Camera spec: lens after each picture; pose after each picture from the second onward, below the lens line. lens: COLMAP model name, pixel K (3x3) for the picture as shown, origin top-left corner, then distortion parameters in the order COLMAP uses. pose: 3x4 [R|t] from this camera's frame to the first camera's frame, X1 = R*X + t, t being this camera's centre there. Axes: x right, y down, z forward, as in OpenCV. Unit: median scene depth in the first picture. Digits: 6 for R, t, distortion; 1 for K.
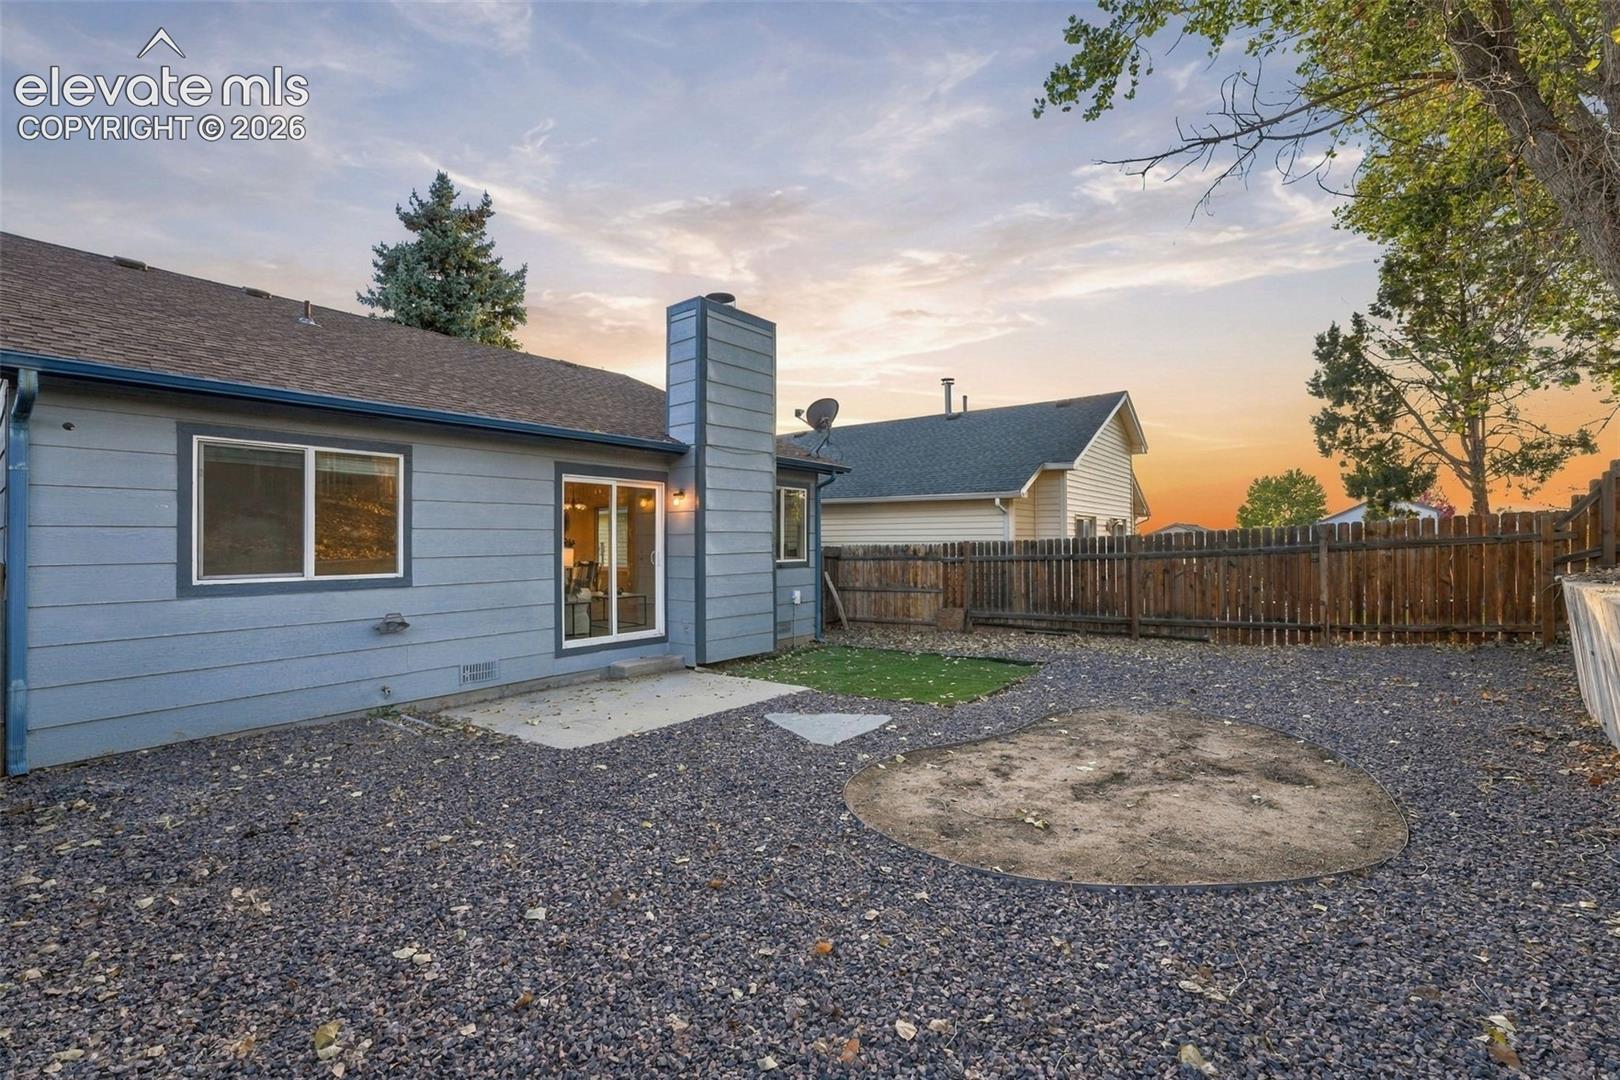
lens RADIAL K [[659.9, 0, 825.0], [0, 659.9, 546.4], [0, 0, 1]] dist [-0.017959, 0.010529]
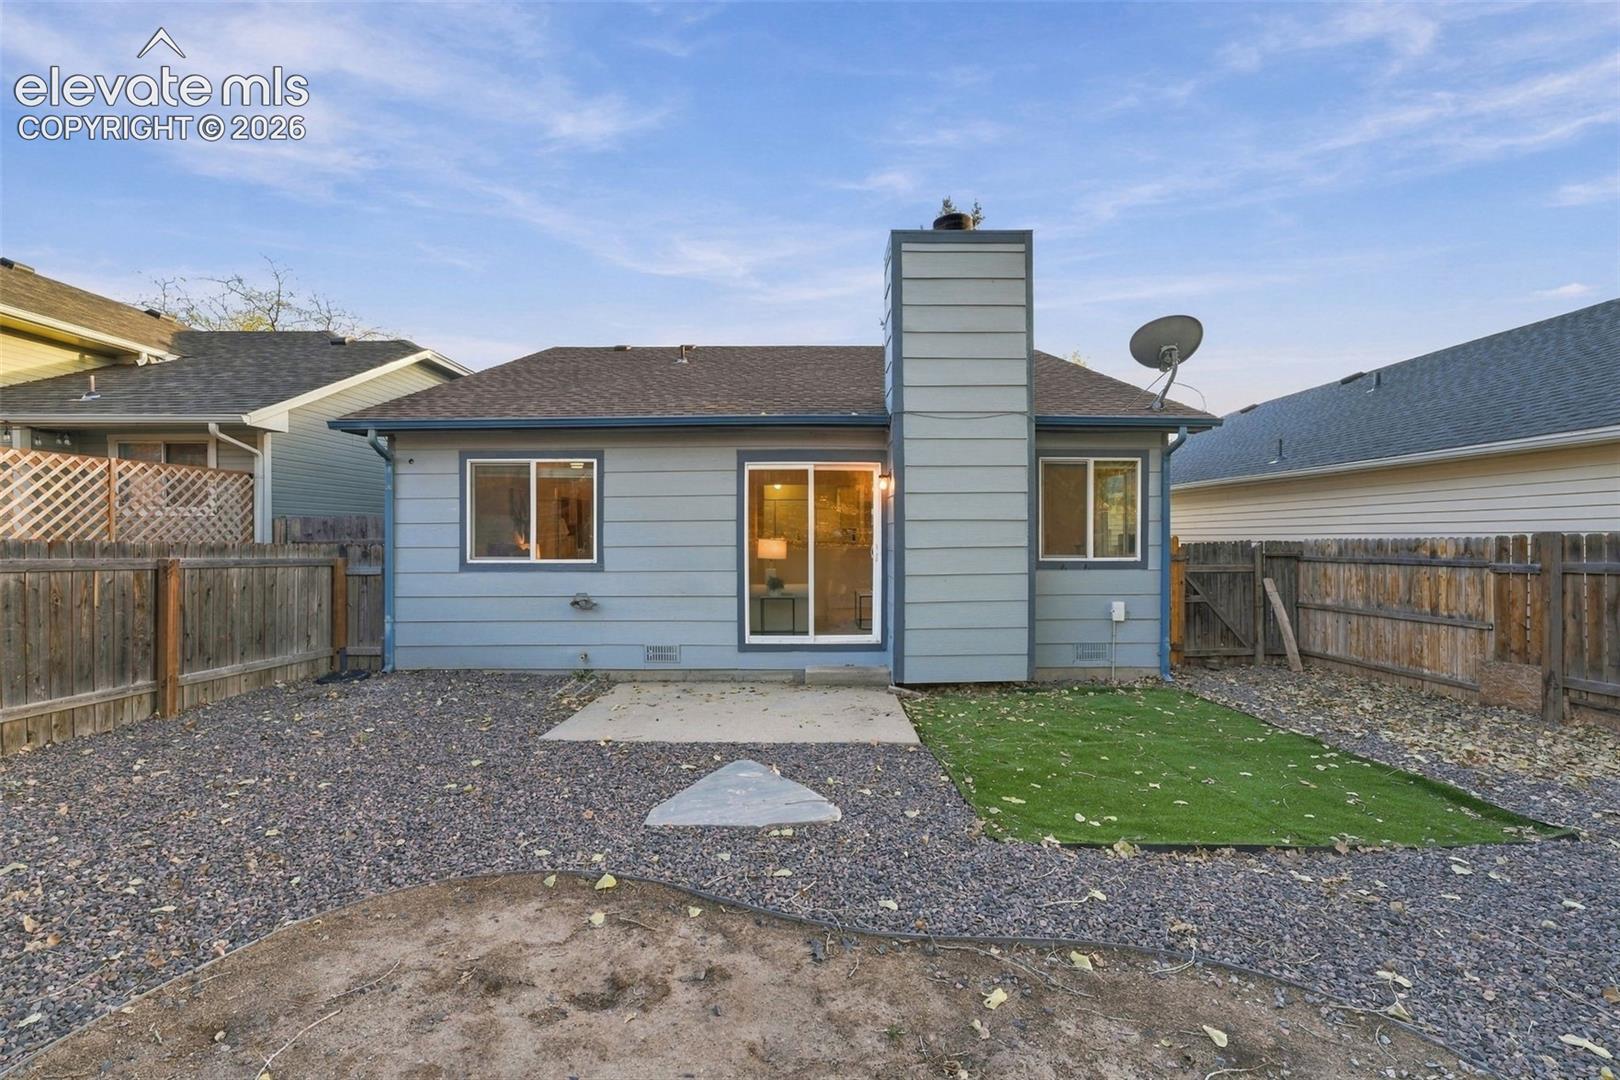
lens RADIAL K [[659.9, 0, 817.9], [0, 659.9, 531.5], [0, 0, 1]] dist [-0.017959, 0.010529]
pose [[0.625100, -0.007976, -0.780504, 0.402959], [-0.004340, 0.999897, -0.013694, 0.004067], [0.780533, 0.011948, 0.625001, 0.441116]]
